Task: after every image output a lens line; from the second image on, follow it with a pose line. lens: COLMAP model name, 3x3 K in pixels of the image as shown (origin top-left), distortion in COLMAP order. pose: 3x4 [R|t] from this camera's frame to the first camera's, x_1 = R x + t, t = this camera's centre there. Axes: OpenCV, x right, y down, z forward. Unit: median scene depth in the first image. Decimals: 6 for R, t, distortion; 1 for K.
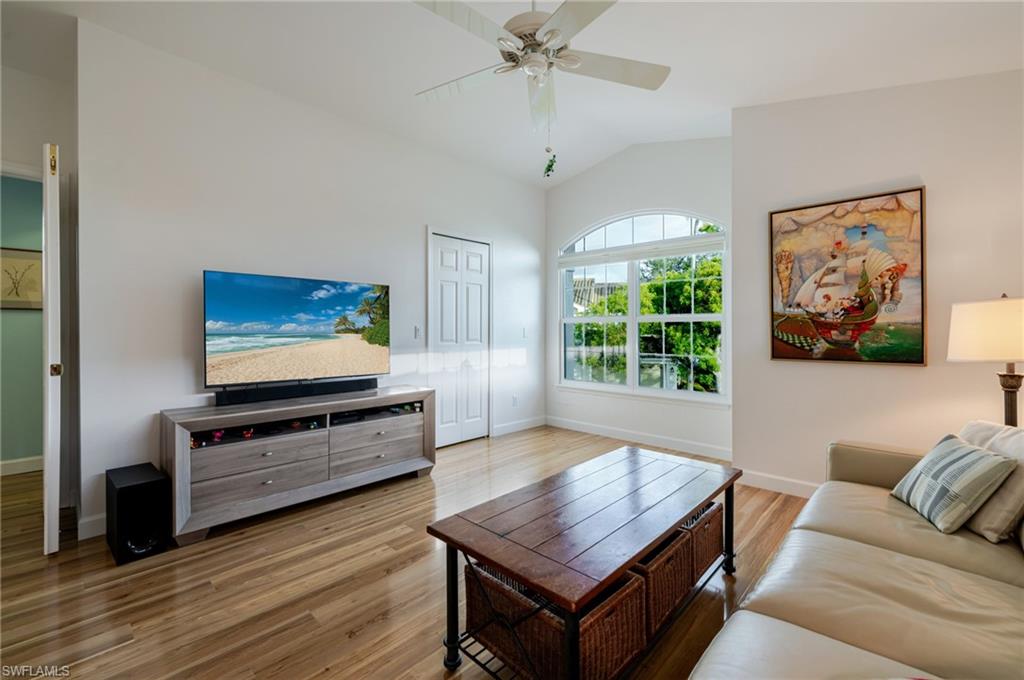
lens RADIAL K [[432.1, 0, 509.5], [0, 432.1, 346.0], [0, 0, 1]] dist [-0.001282, -0.000013]
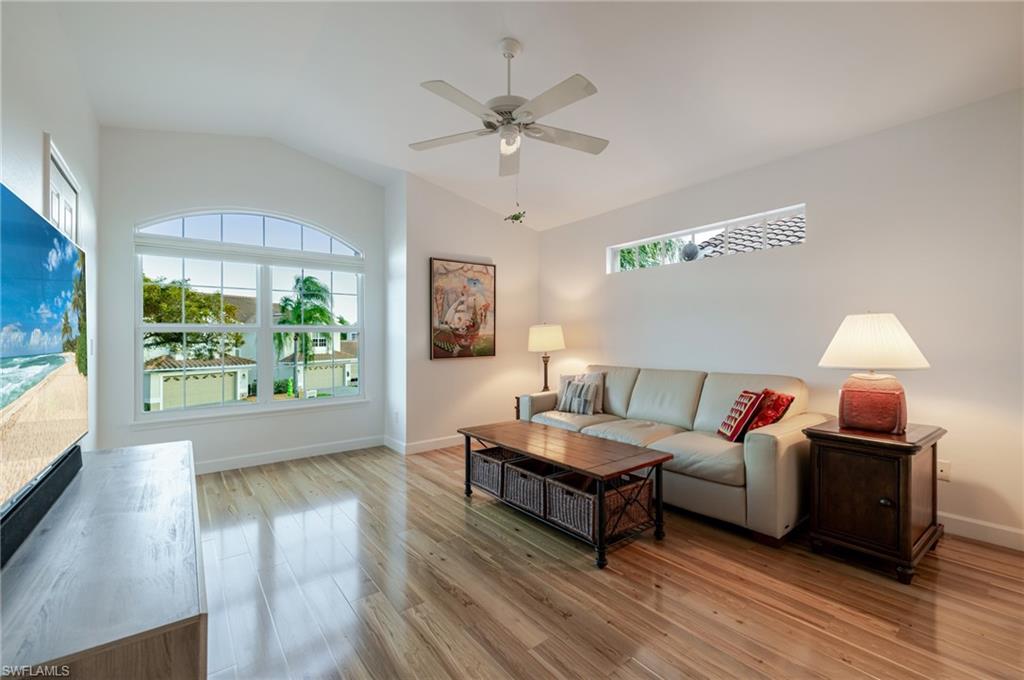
lens RADIAL K [[432.1, 0, 509.5], [0, 432.1, 346.0], [0, 0, 1]] dist [-0.001282, -0.000013]
pose [[0.172860, -0.014868, 0.984834, -0.830621], [0.049259, 0.998765, 0.006432, -0.011245], [-0.983714, 0.047401, 0.173379, 0.533129]]
